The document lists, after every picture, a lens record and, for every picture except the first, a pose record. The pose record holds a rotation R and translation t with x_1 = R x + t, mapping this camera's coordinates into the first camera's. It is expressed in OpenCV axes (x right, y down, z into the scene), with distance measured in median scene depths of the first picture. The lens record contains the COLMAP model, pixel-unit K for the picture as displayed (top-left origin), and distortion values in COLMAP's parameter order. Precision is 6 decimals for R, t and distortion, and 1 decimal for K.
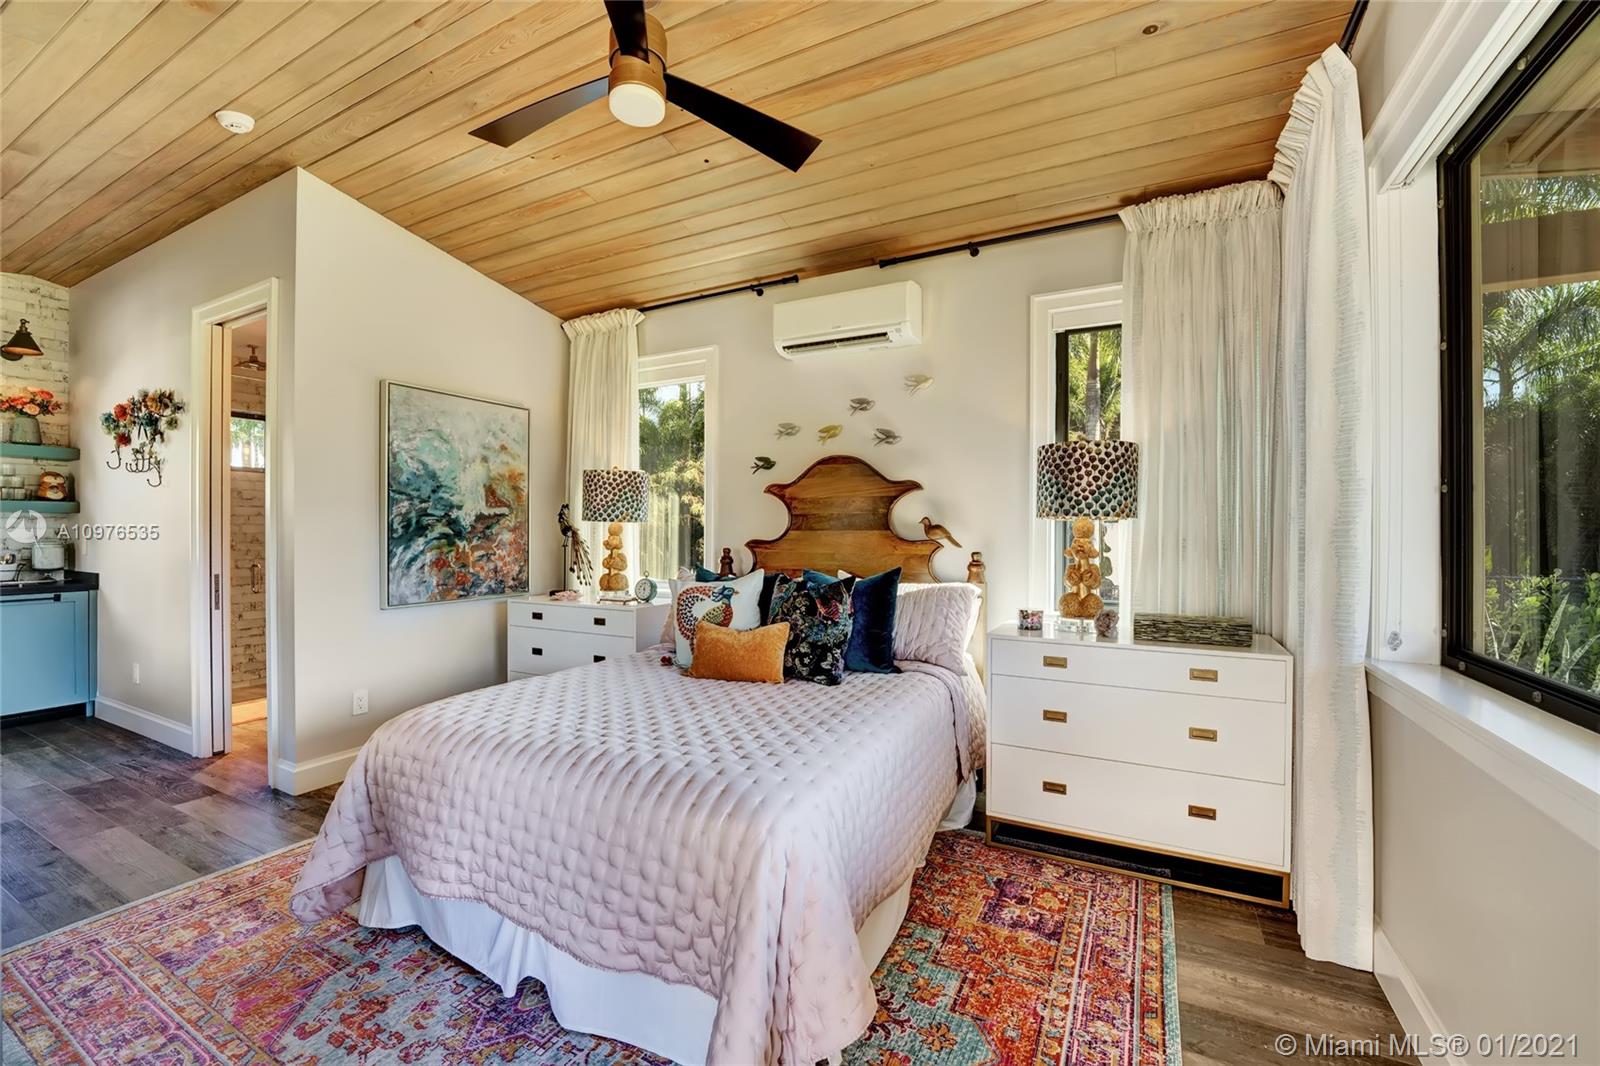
lens RADIAL K [[659.8, 0, 799.0], [0, 659.8, 531.5], [0, 0, 1]] dist [-0.010601, 0.000613]
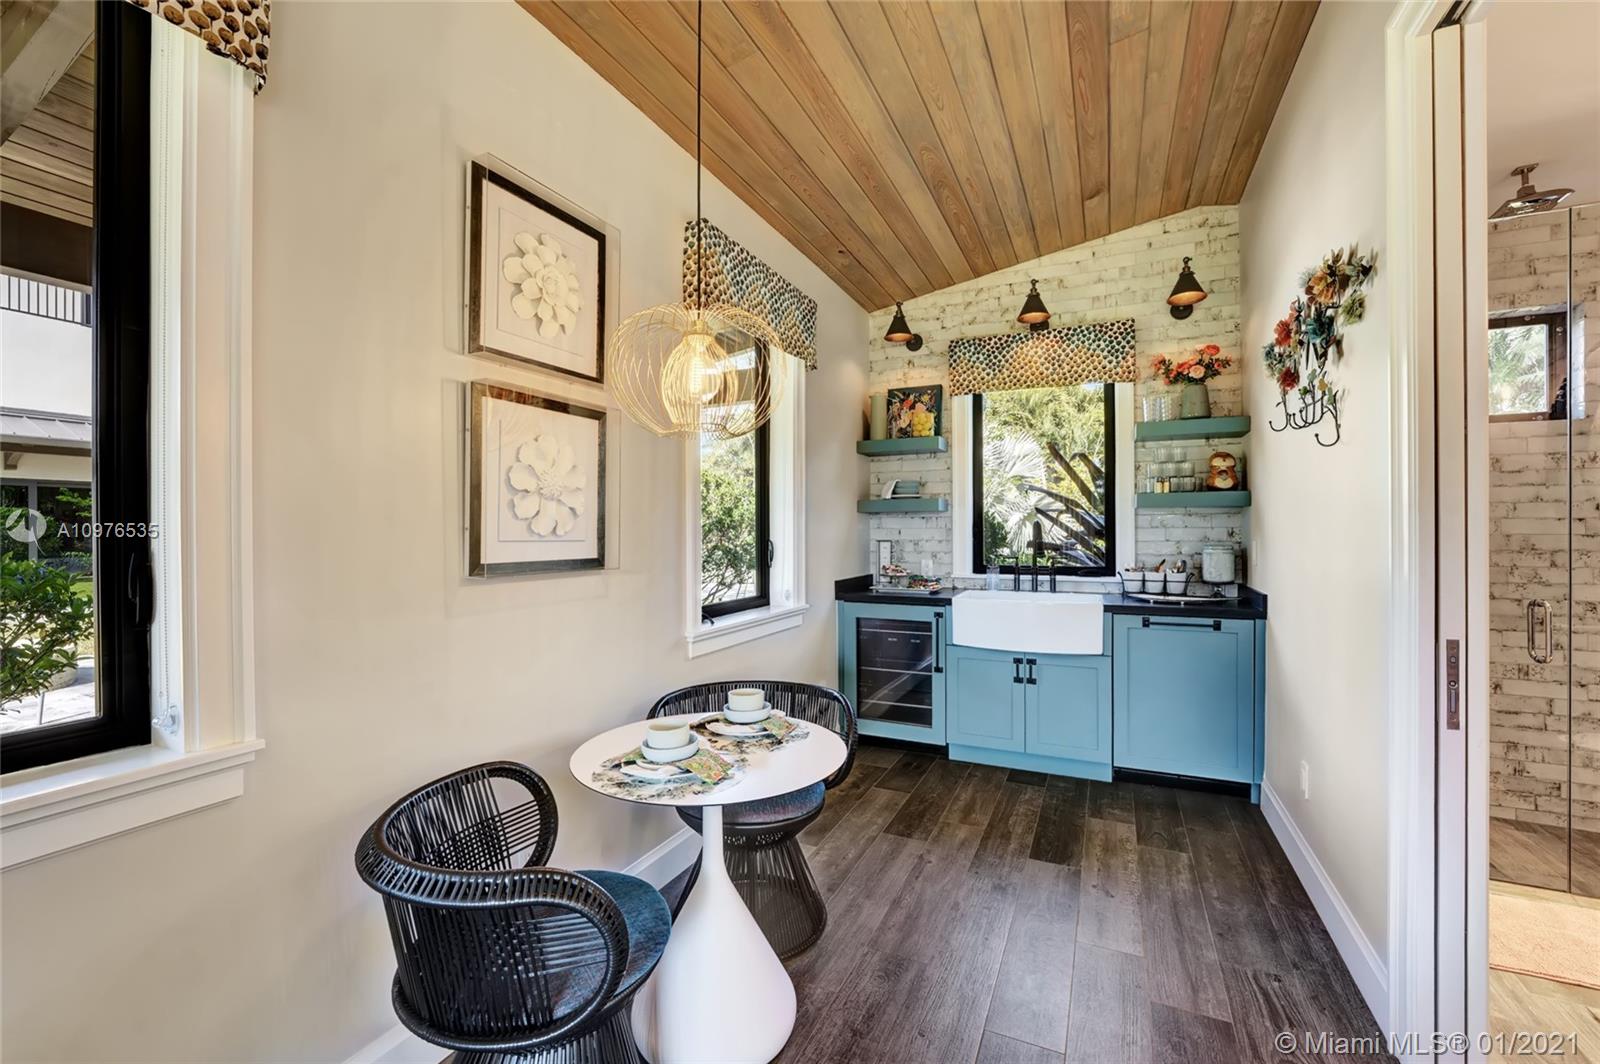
lens RADIAL K [[648.5, 0, 802.8], [0, 648.5, 530.6], [0, 0, 1]] dist [-0.019971, 0.001012]
pose [[0.043514, -0.003866, -0.999045, -0.442594], [0.003047, 0.999988, -0.003737, -0.000332], [0.999048, -0.002881, 0.043525, 0.500417]]
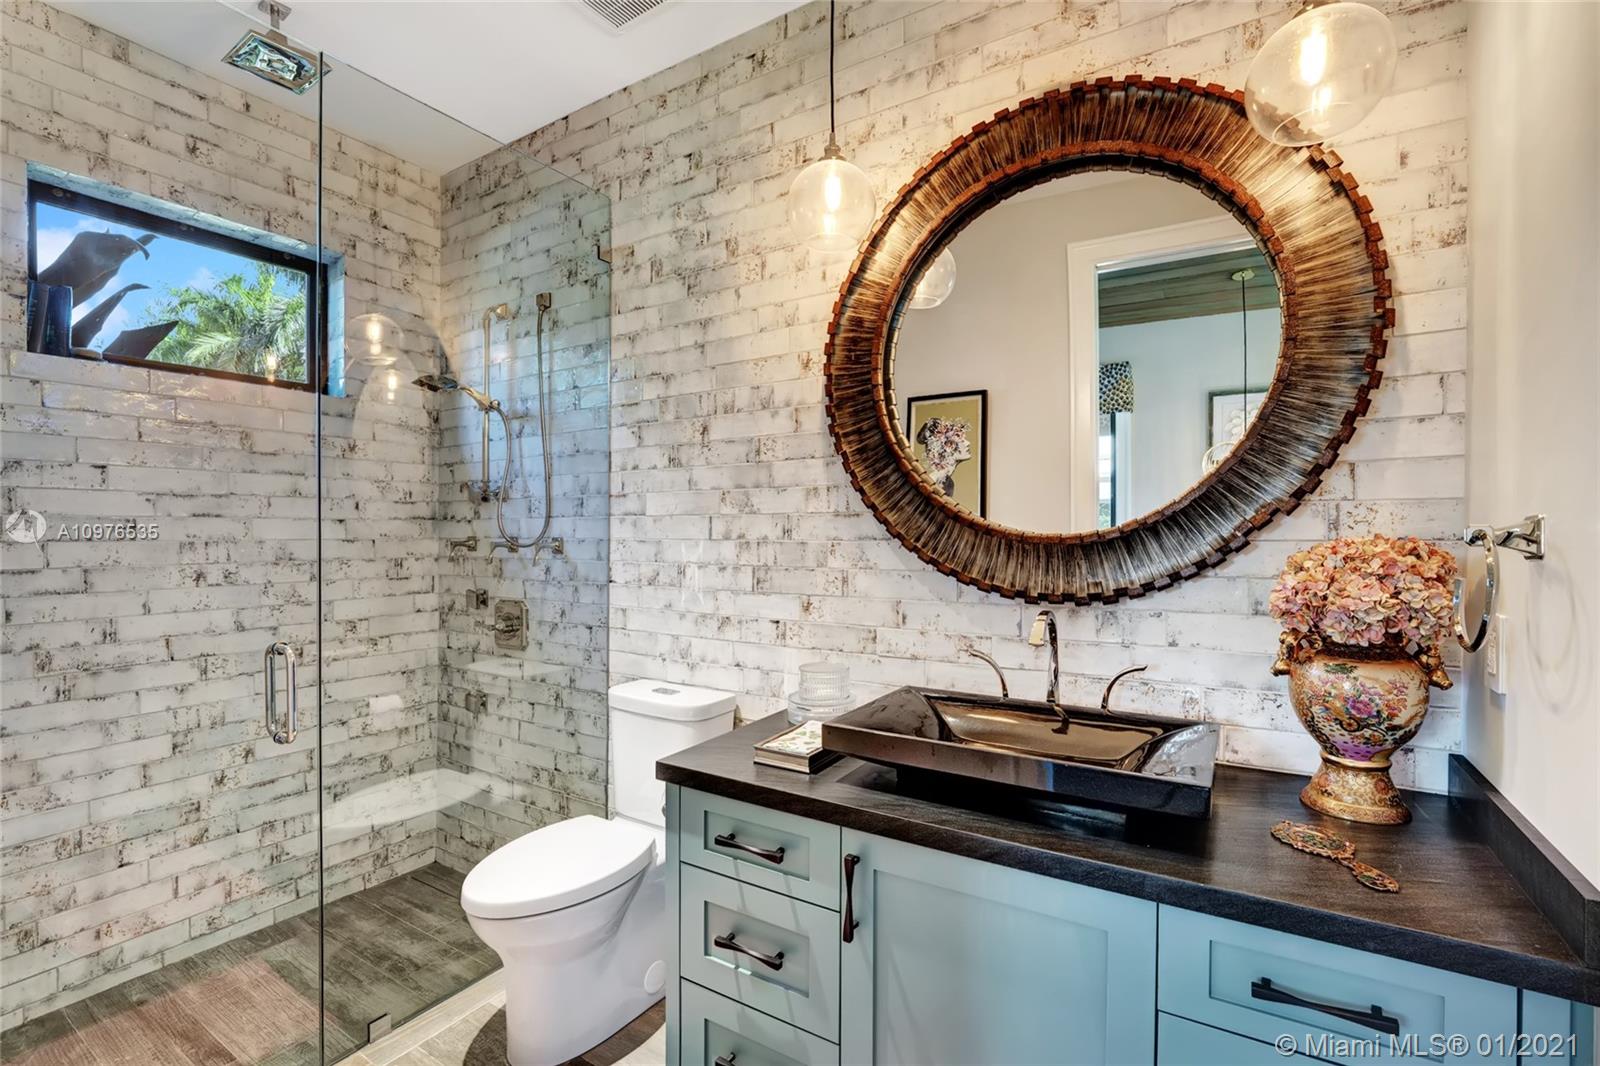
lens RADIAL K [[712.3, 0, 801.2], [0, 712.3, 539.8], [0, 0, 1]] dist [0.003106, -0.000099]
pose [[0.996751, 0.001171, -0.080537, -0.526156], [-0.000100, 0.999911, 0.013310, -0.001943], [0.080545, -0.013259, 0.996663, 0.622679]]
